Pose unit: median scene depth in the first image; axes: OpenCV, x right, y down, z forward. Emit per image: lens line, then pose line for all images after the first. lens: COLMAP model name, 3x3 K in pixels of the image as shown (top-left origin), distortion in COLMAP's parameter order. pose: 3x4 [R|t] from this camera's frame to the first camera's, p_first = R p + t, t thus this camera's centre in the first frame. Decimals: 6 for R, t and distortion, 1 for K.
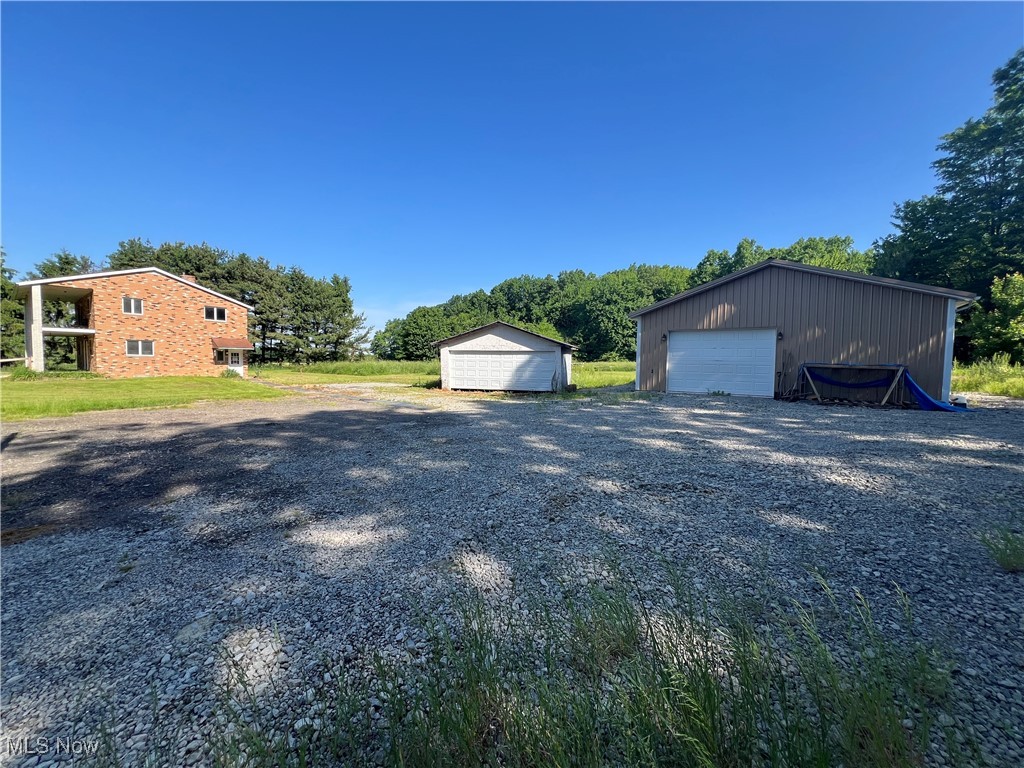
lens RADIAL K [[408.4, 0, 512.0], [0, 408.4, 384.0], [0, 0, 1]] dist [-0.001527, 0.000108]
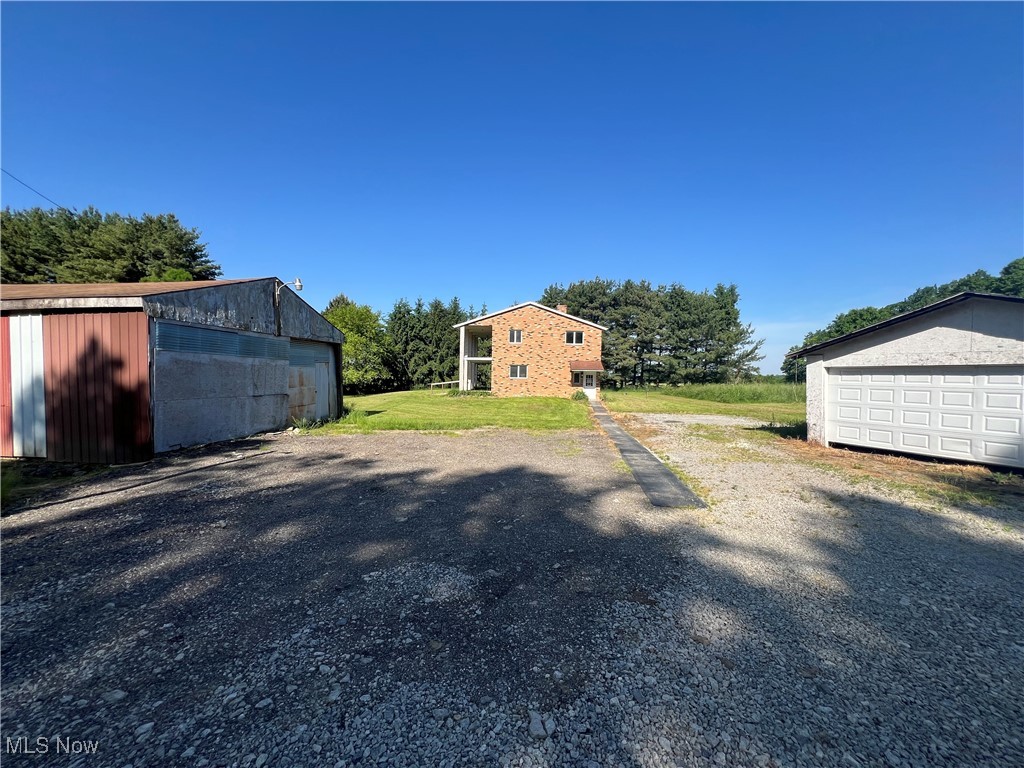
lens RADIAL K [[408.4, 0, 512.0], [0, 408.4, 384.0], [0, 0, 1]] dist [-0.001527, 0.000108]
pose [[0.595308, 0.008457, -0.803453, 0.014254], [-0.049087, 0.998460, -0.025860, -0.018698], [0.801997, 0.054834, 0.594806, 0.247966]]
